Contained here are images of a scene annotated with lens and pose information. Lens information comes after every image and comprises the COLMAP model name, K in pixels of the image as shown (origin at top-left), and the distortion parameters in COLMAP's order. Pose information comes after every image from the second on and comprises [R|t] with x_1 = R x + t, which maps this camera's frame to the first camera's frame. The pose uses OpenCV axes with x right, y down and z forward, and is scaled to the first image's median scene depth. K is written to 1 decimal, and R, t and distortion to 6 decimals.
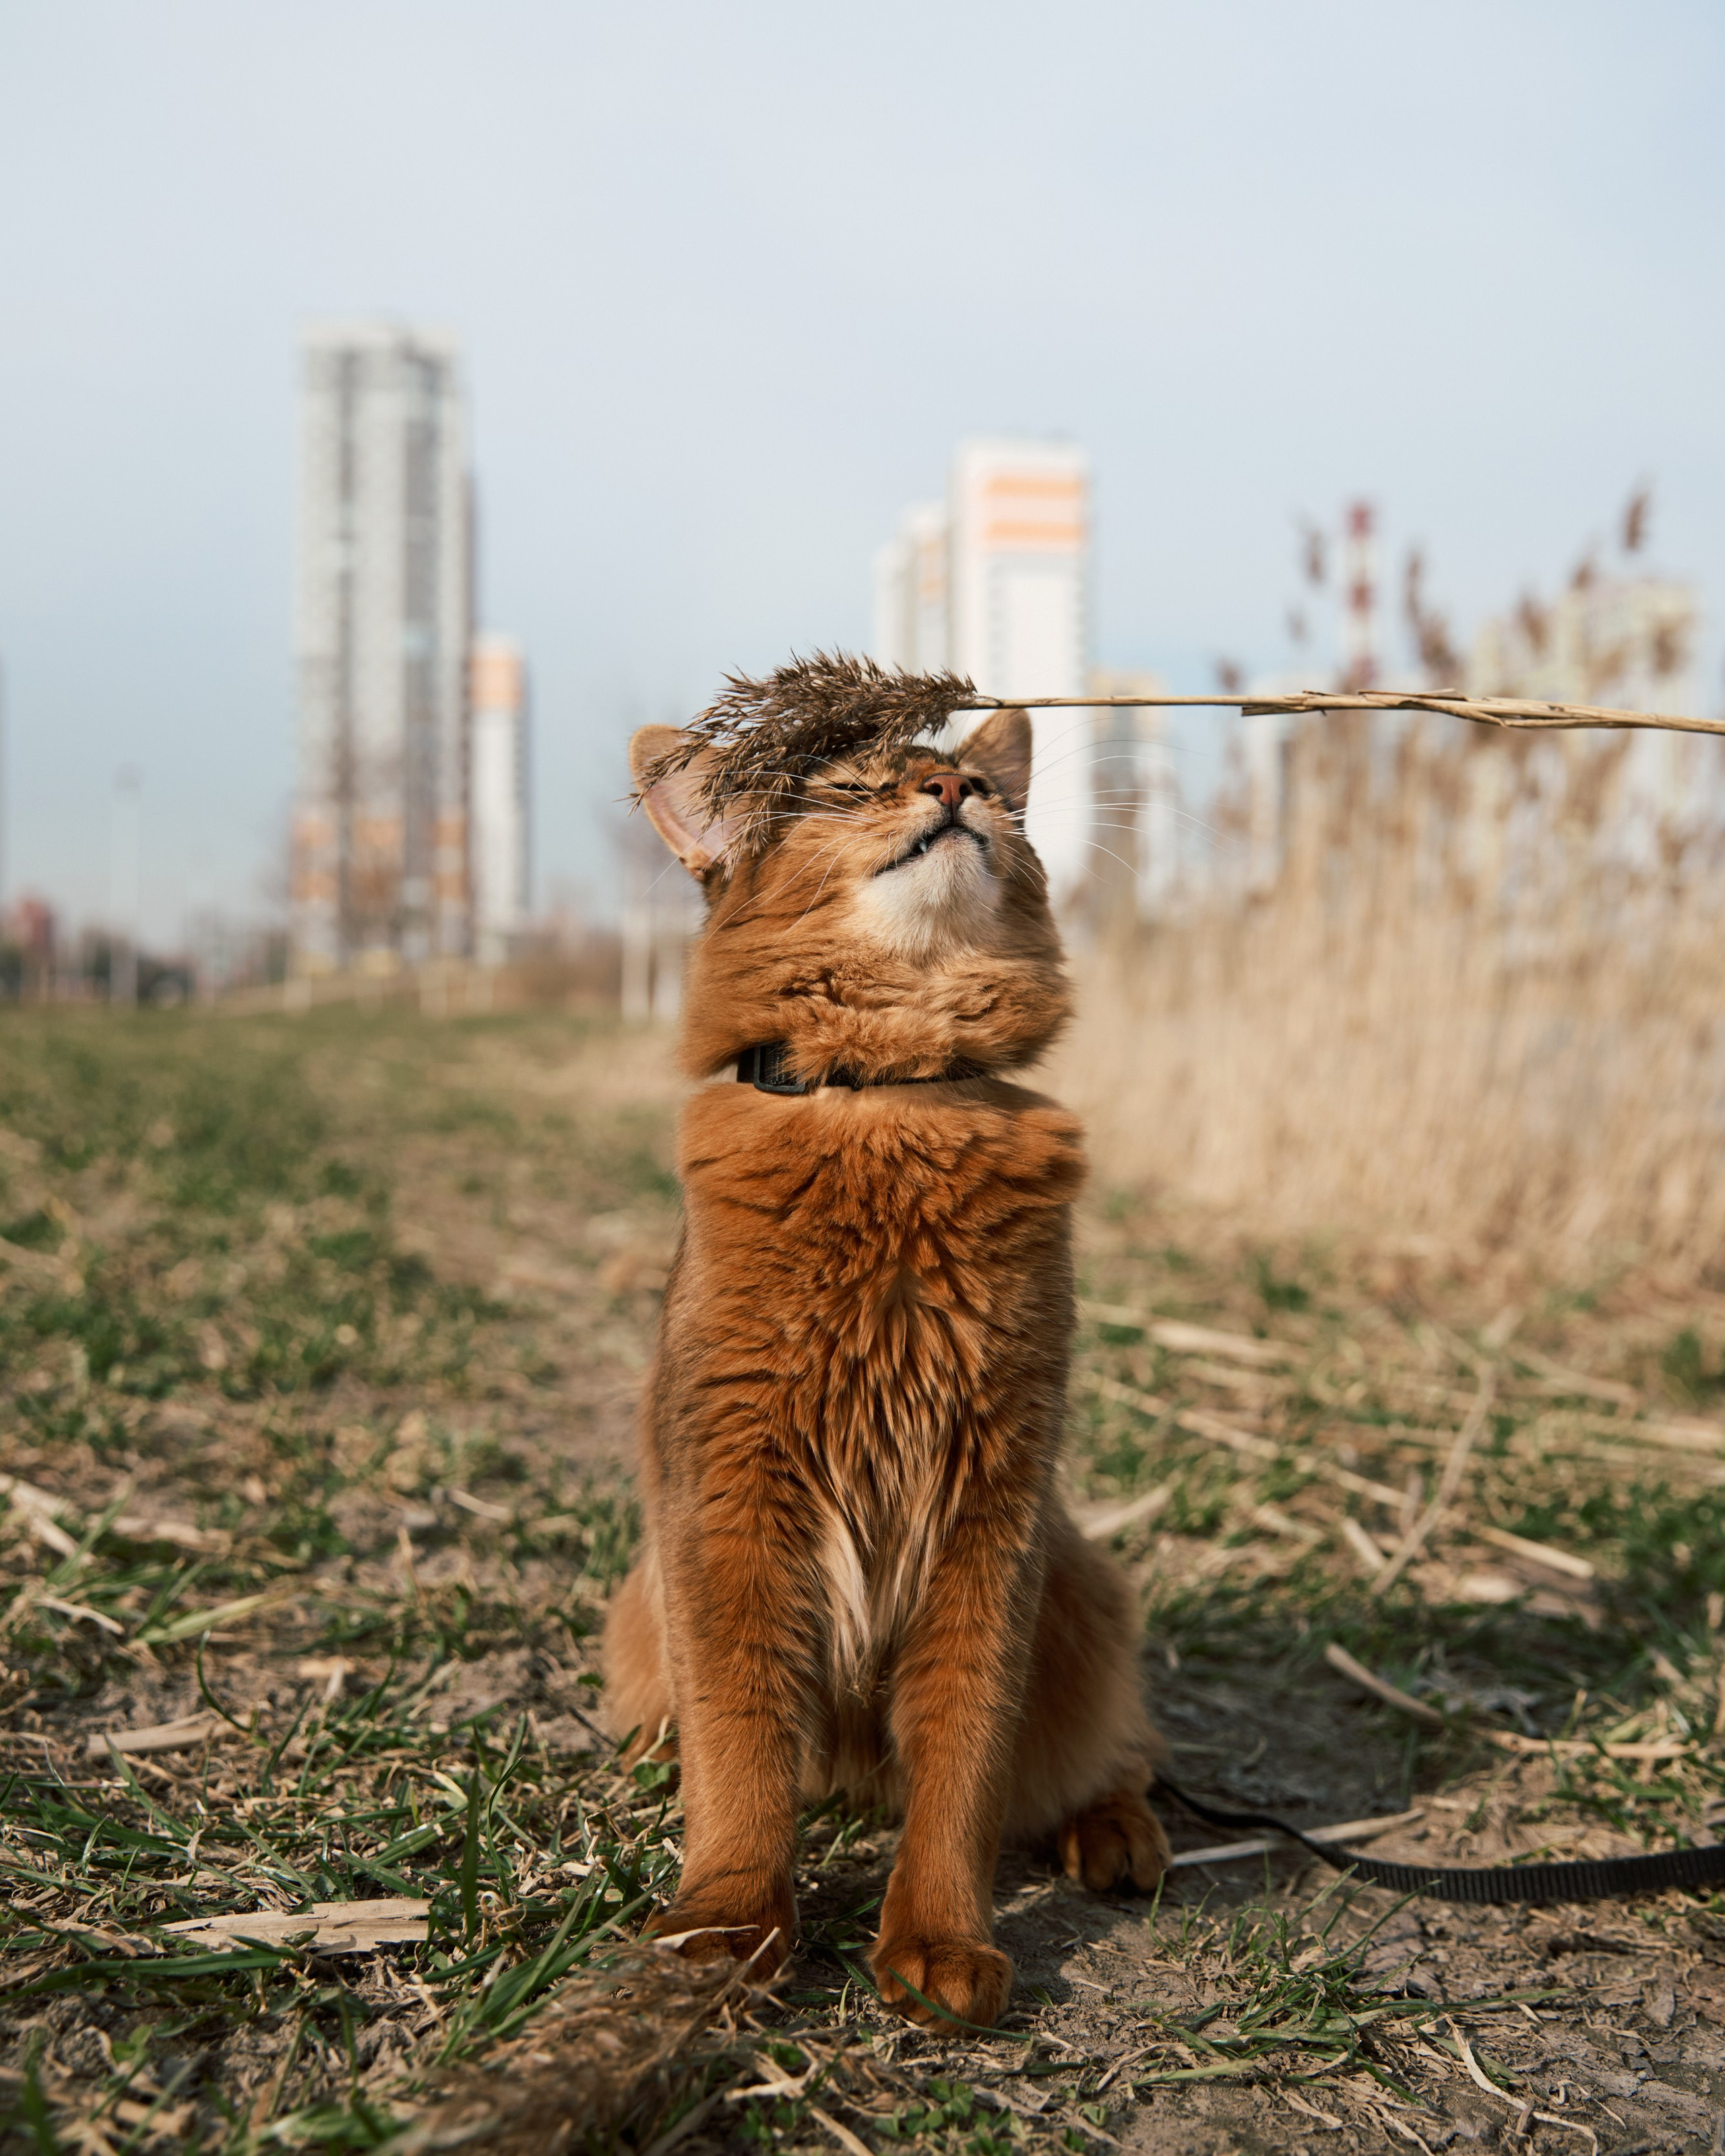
lens RADIAL K [[2198.3, 0, 862.5], [0, 2198.3, 1078.0], [0, 0, 1]] dist [-0.087597, 0.011281]
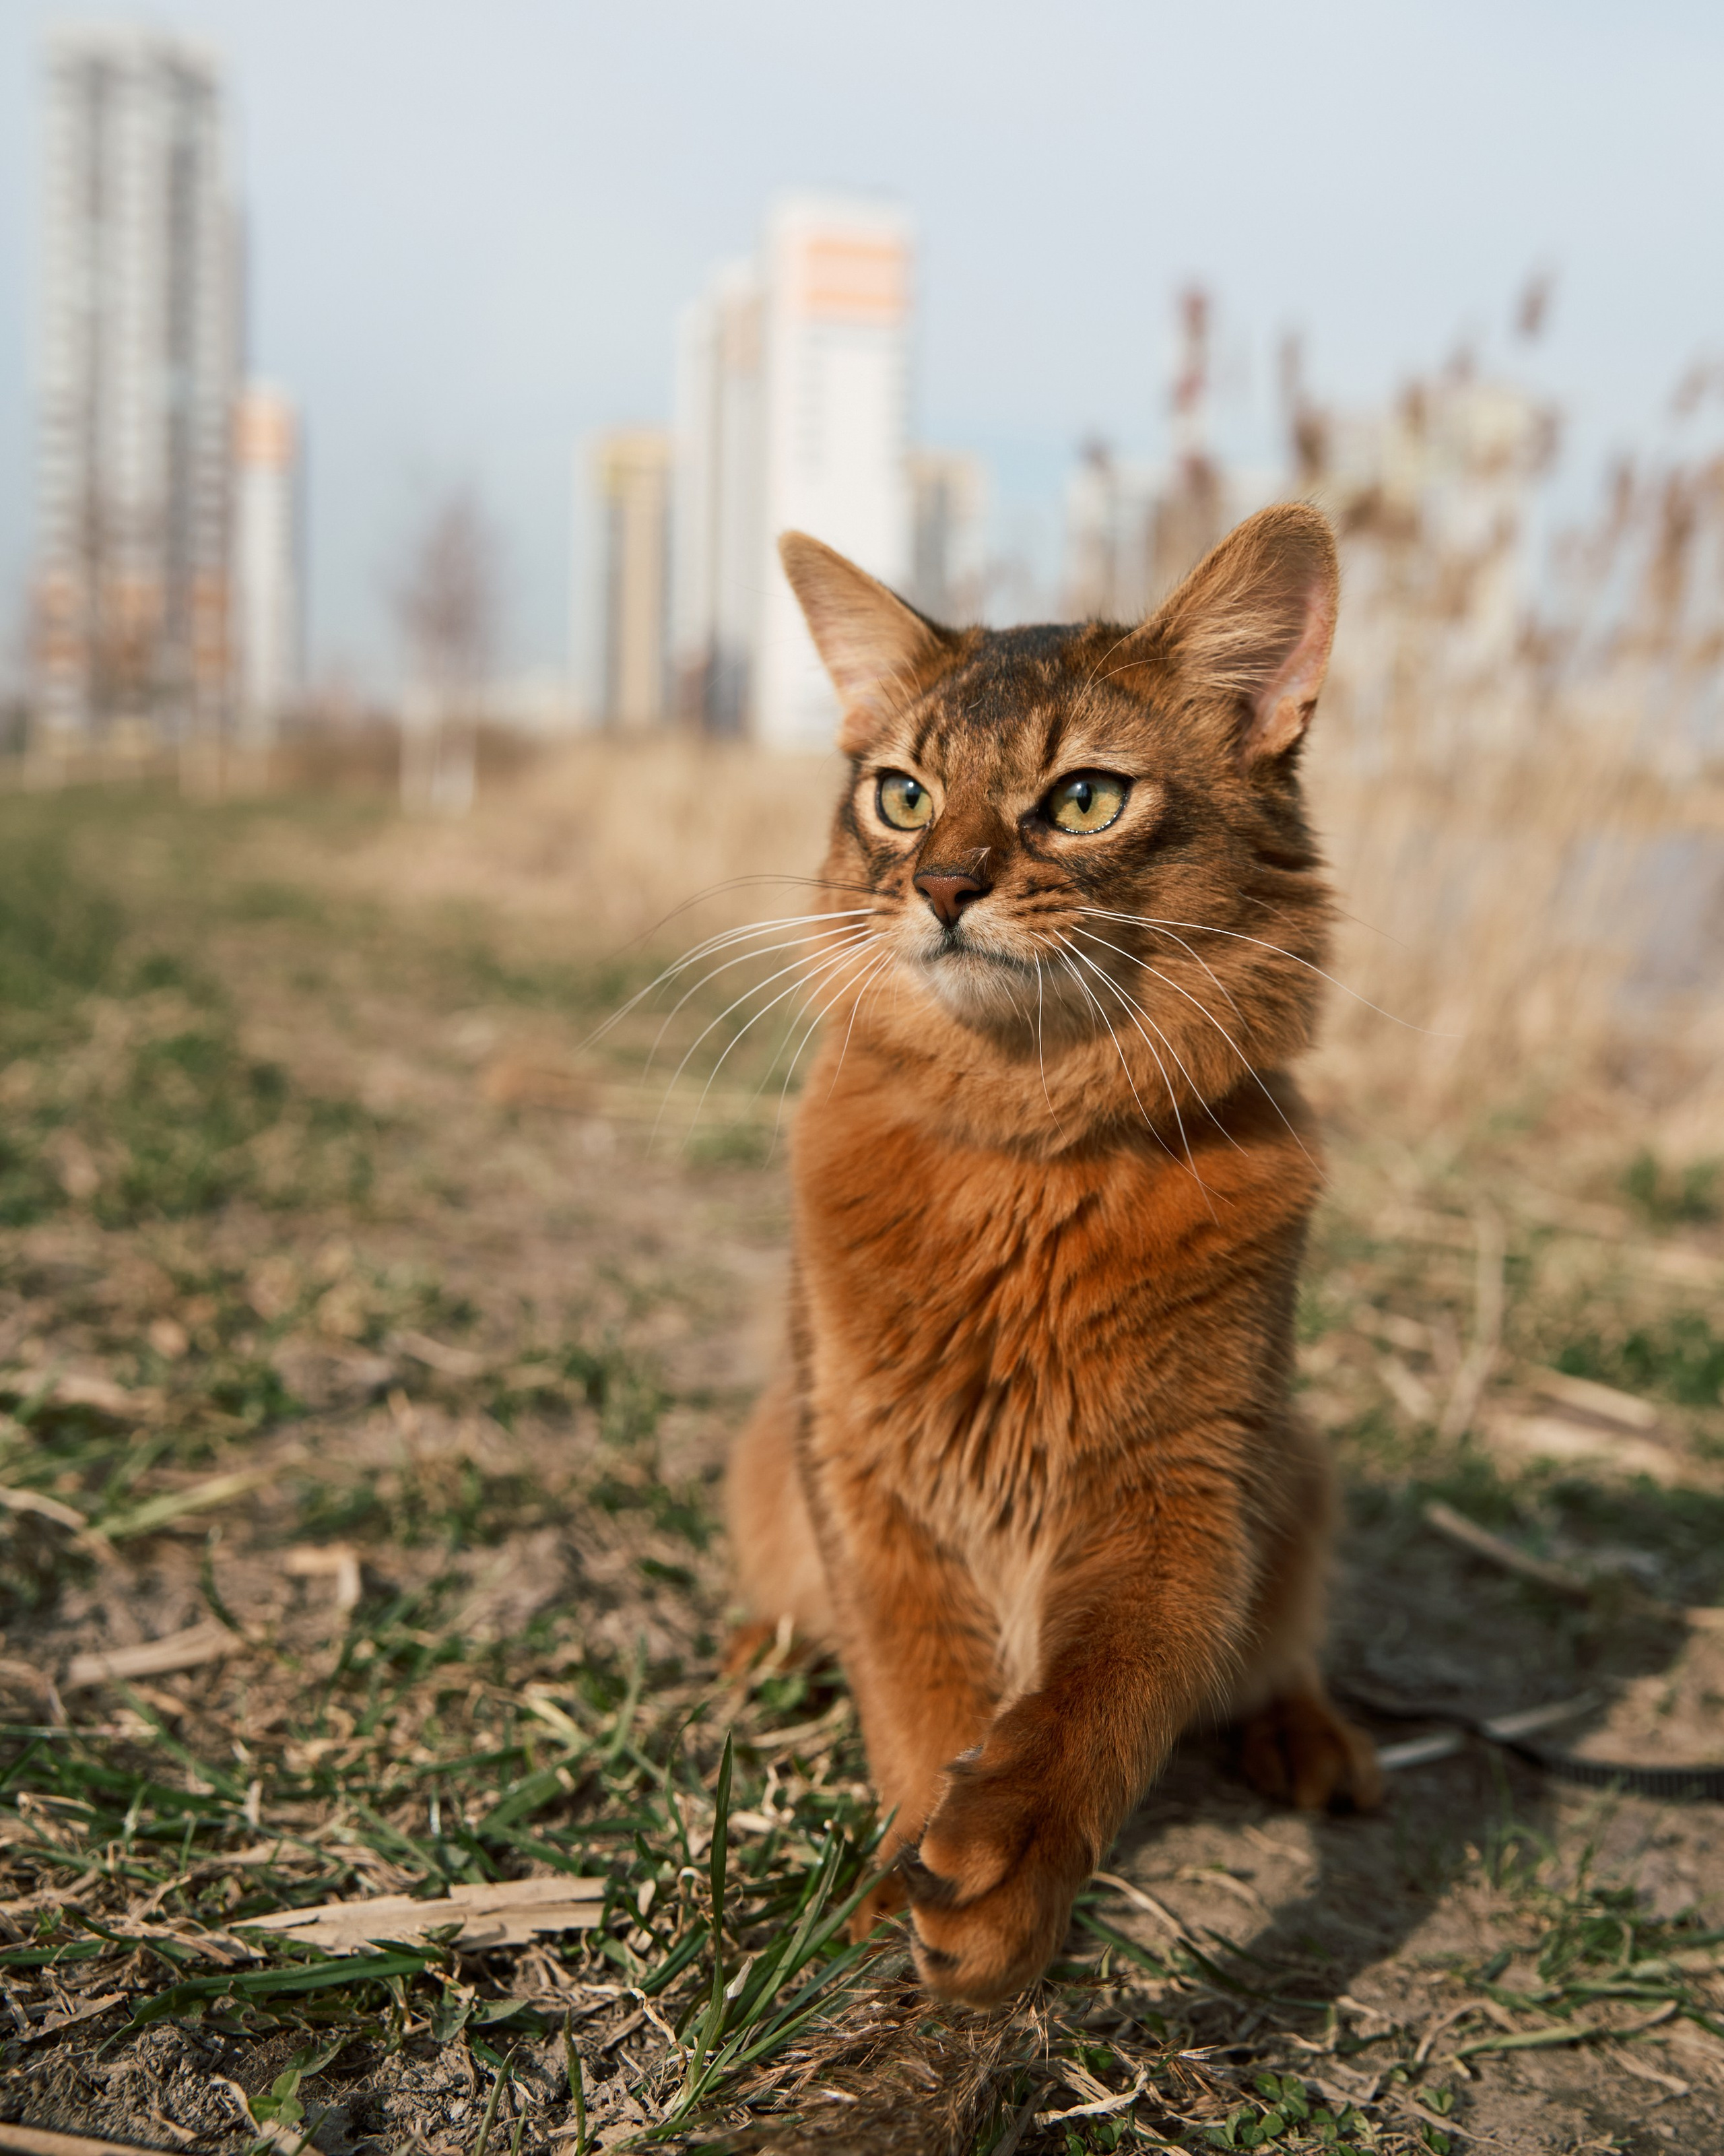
lens RADIAL K [[2198.0, 0, 862.0], [0, 2198.0, 1078.0], [0, 0, 1]] dist [-0.087597, 0.011281]
pose [[0.990521, 0.008843, 0.137075, -0.205201], [-0.021309, 0.995737, 0.089746, 0.006490], [-0.135697, -0.091816, 0.986487, 0.201070]]
